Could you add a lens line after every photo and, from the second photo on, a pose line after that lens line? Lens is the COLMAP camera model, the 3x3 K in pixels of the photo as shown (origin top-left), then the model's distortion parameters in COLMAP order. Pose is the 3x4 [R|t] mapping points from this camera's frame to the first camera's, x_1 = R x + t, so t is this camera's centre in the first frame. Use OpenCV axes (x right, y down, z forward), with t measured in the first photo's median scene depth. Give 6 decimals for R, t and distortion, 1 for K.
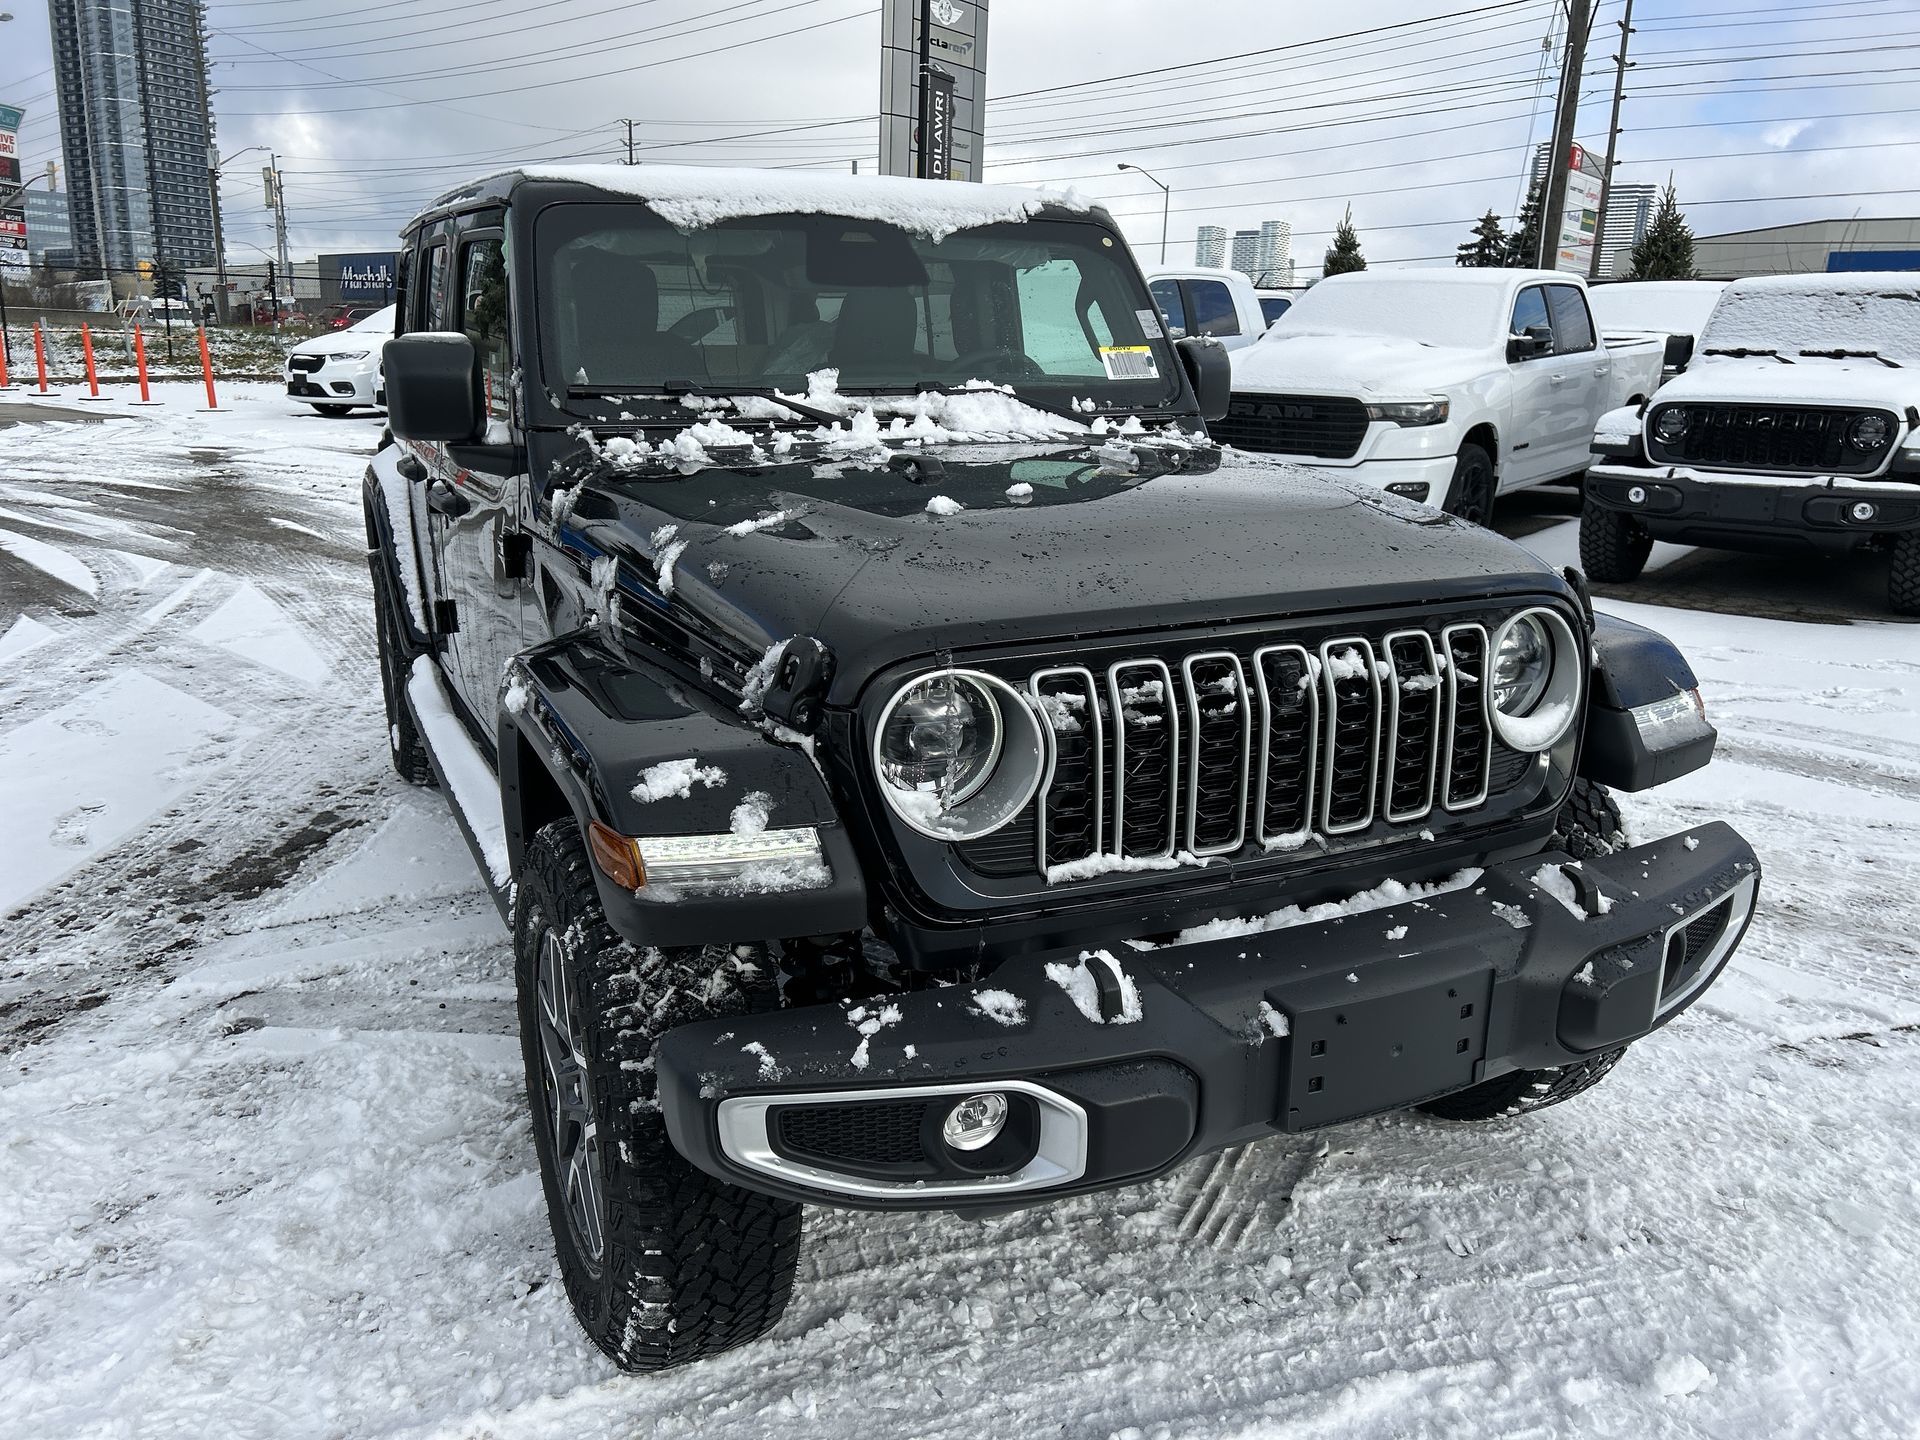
lens RADIAL K [[1421.4, 0, 952.3], [0, 1421.4, 733.7], [0, 0, 1]] dist [0.058148, -0.059763]
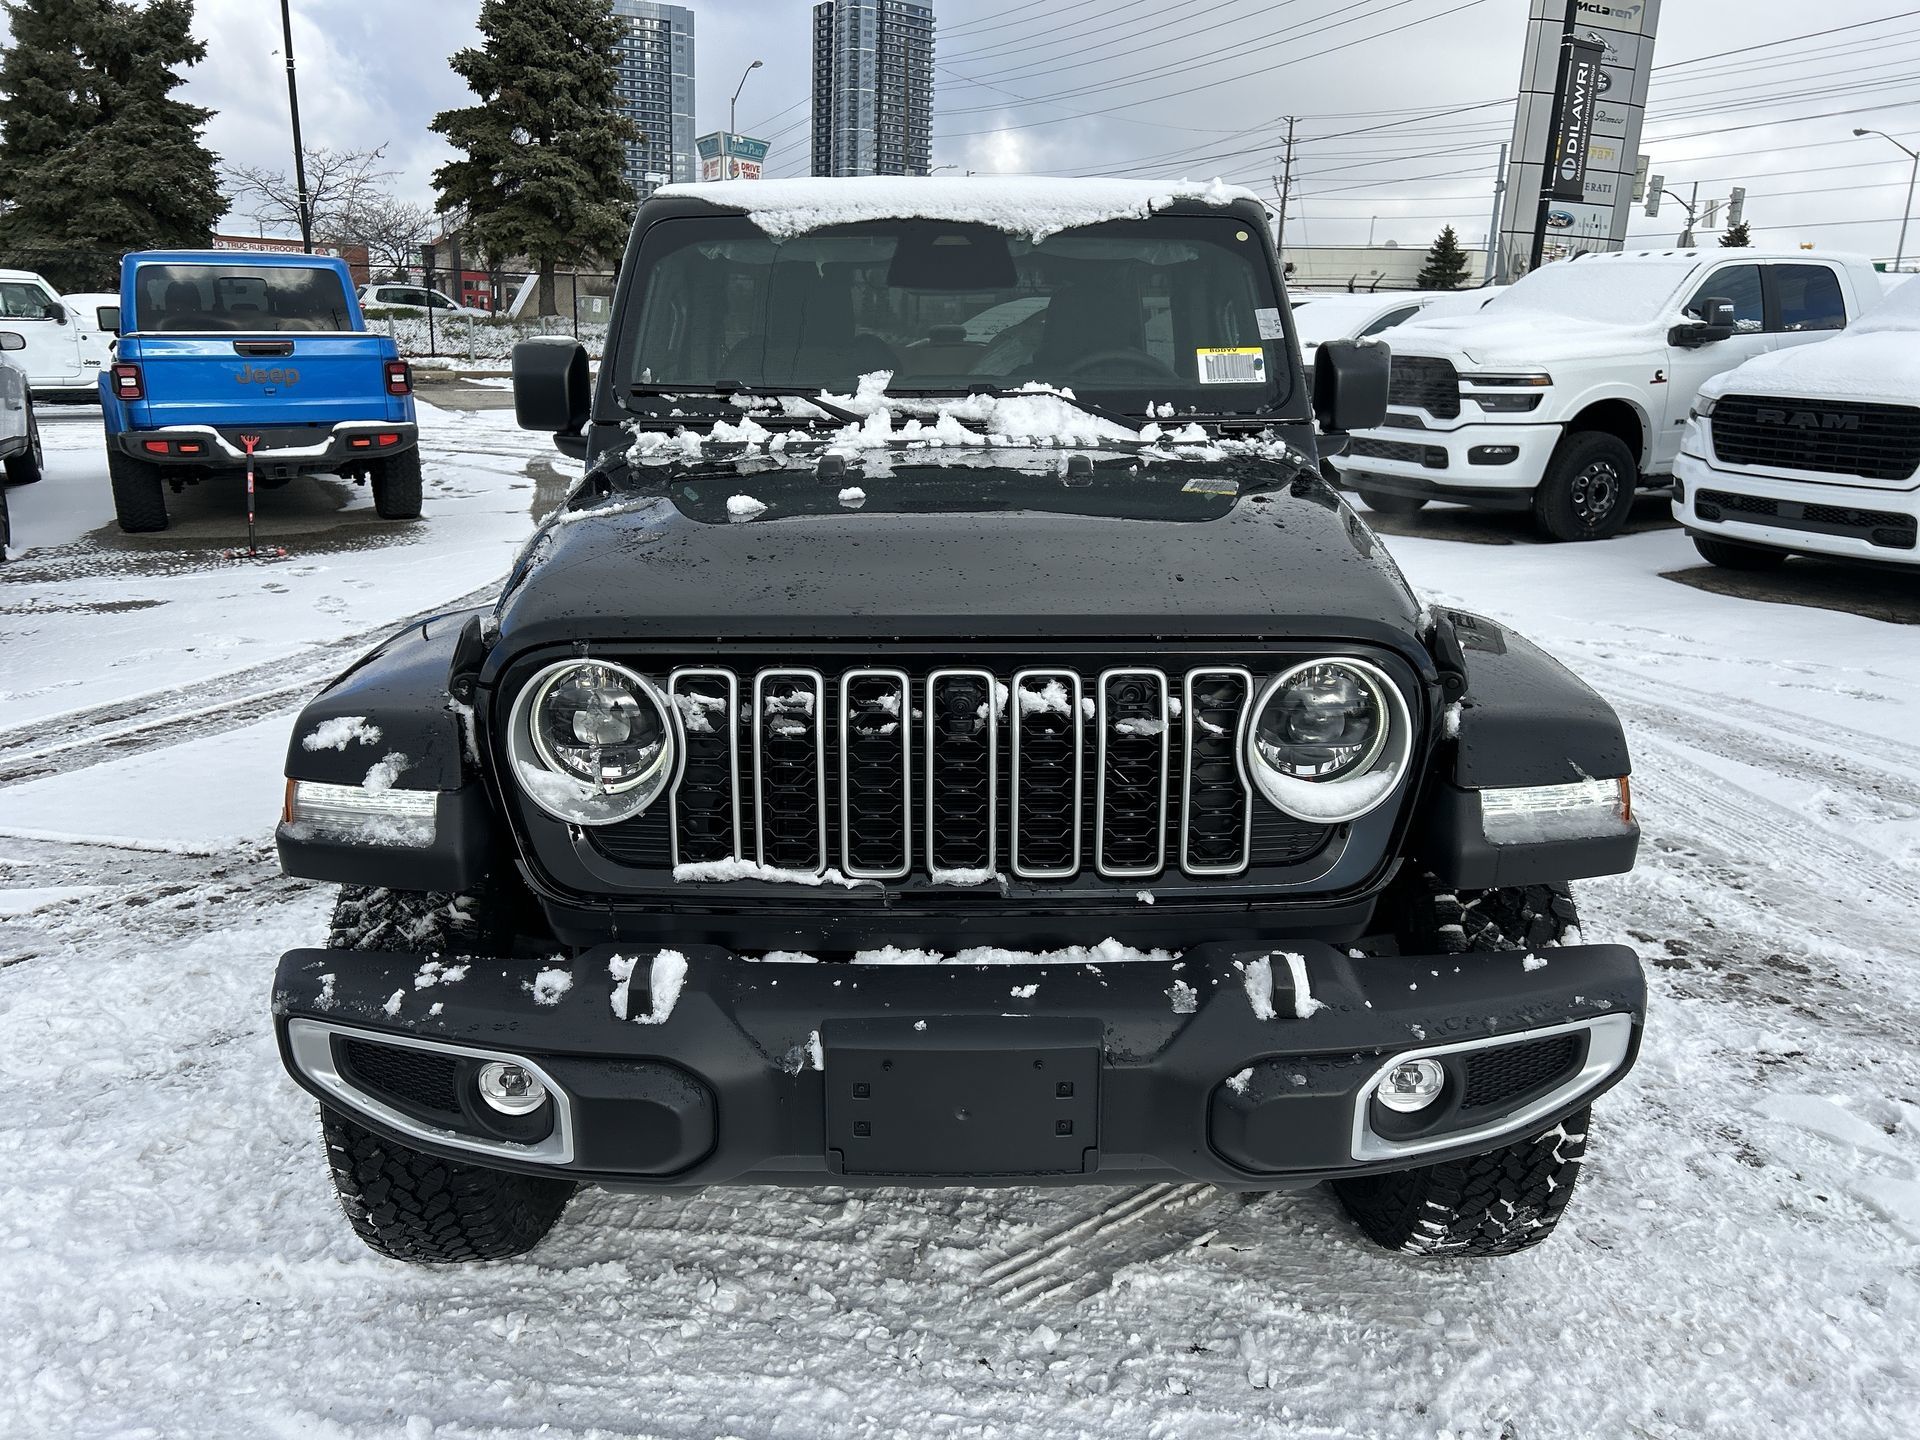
lens RADIAL K [[1421.4, 0, 952.3], [0, 1421.4, 733.7], [0, 0, 1]] dist [0.058148, -0.059763]
pose [[0.908255, 0.110508, -0.403561, 0.542424], [-0.109879, 0.993636, 0.024795, -0.037854], [0.403733, 0.021823, 0.914617, 0.123269]]
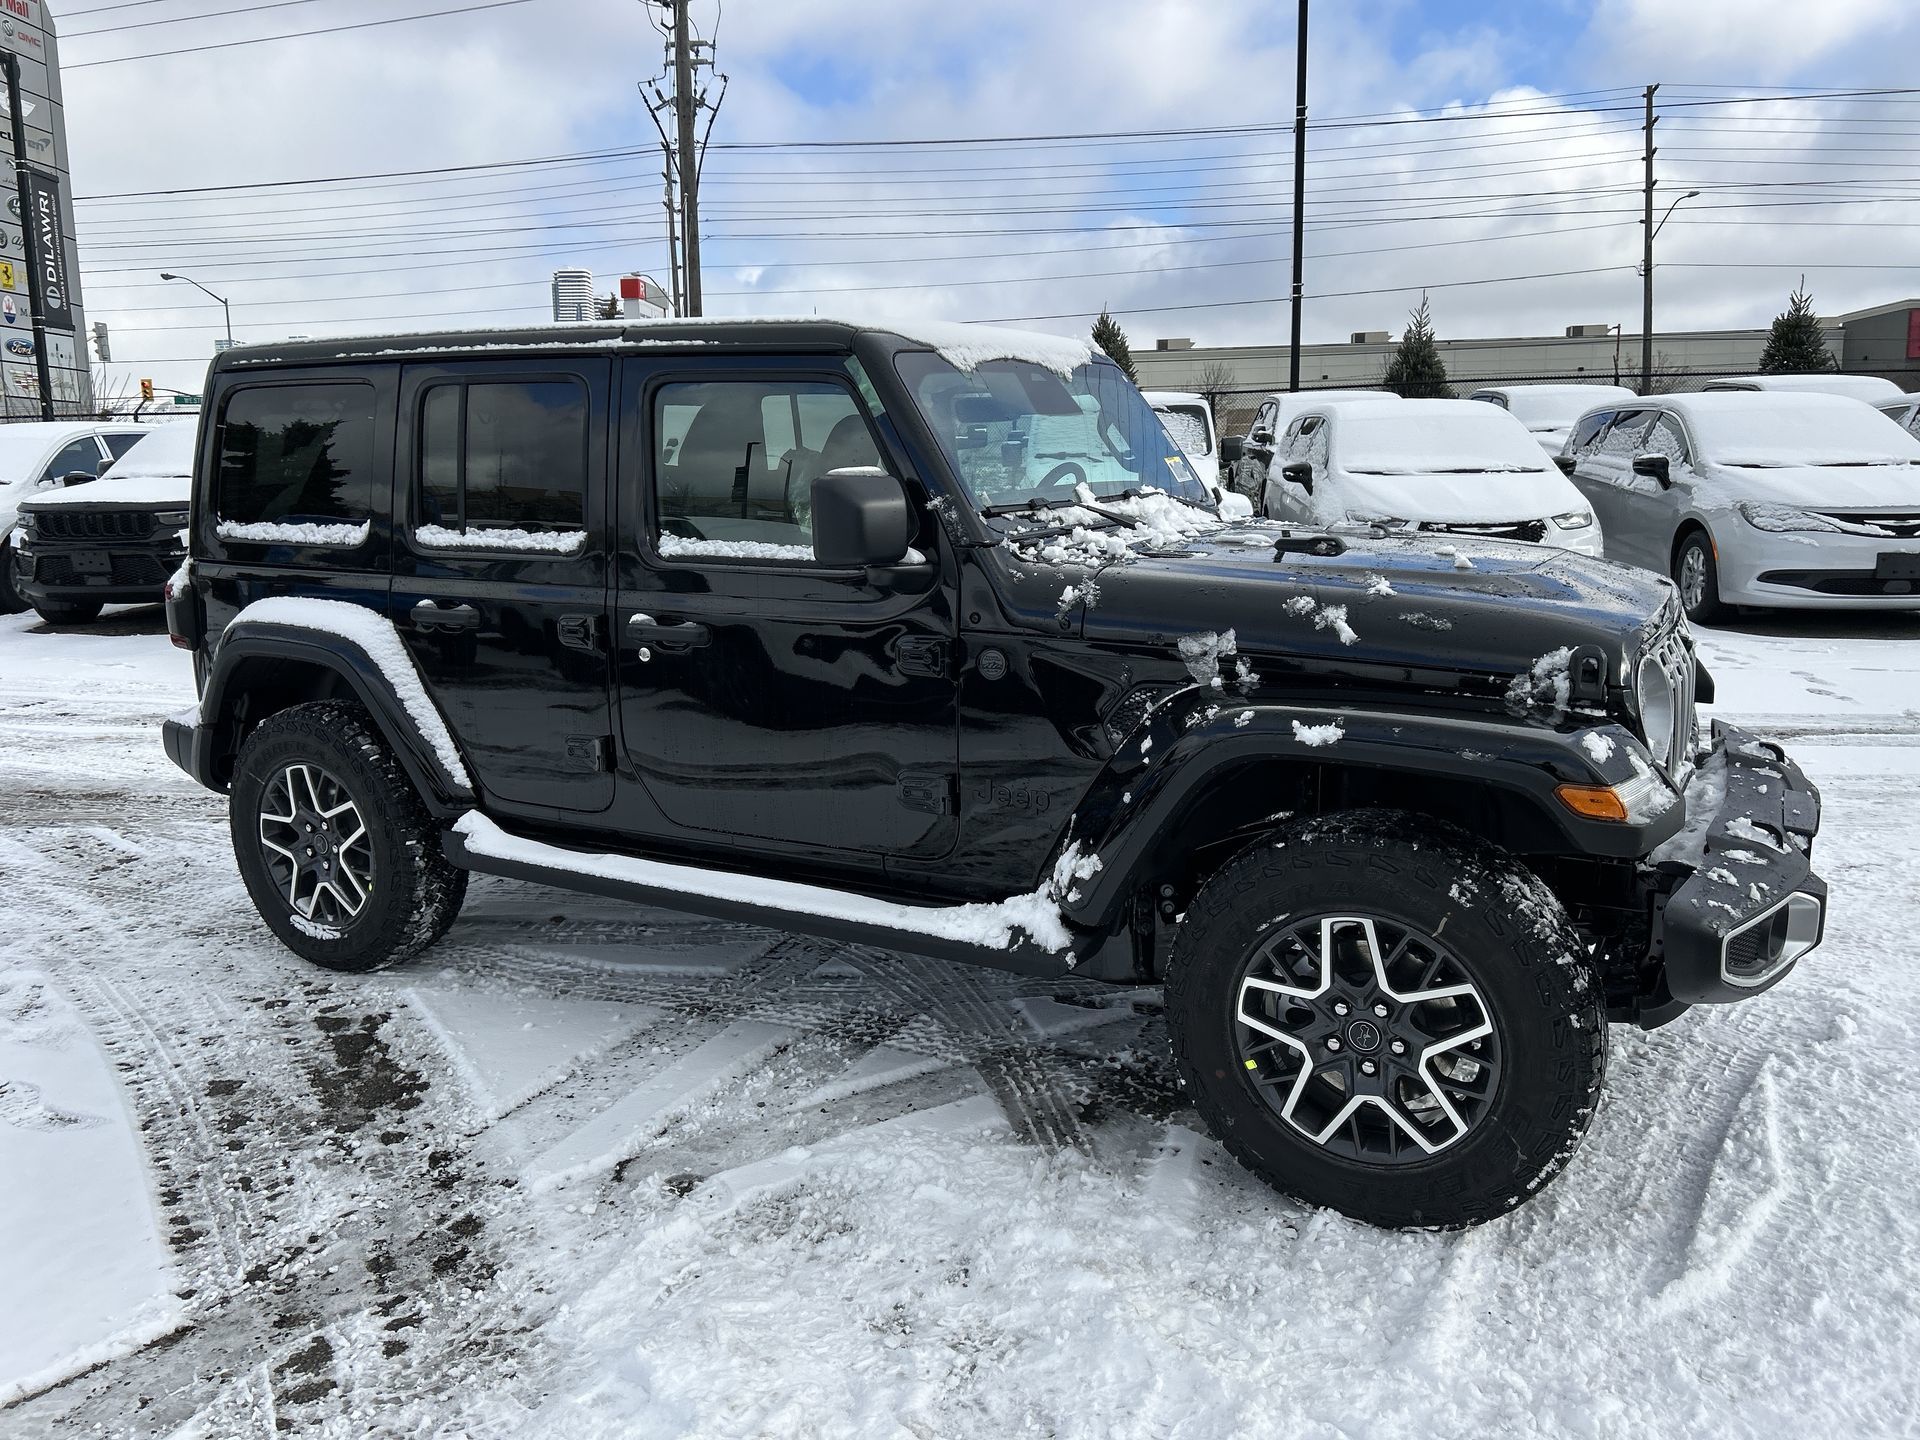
lens RADIAL K [[1421.4, 0, 952.3], [0, 1421.4, 733.7], [0, 0, 1]] dist [0.058148, -0.059763]
pose [[0.814349, -0.143529, 0.562348, -1.209011], [0.184207, 0.982758, -0.015924, -0.062140], [-0.550366, 0.116556, 0.826747, 0.111268]]
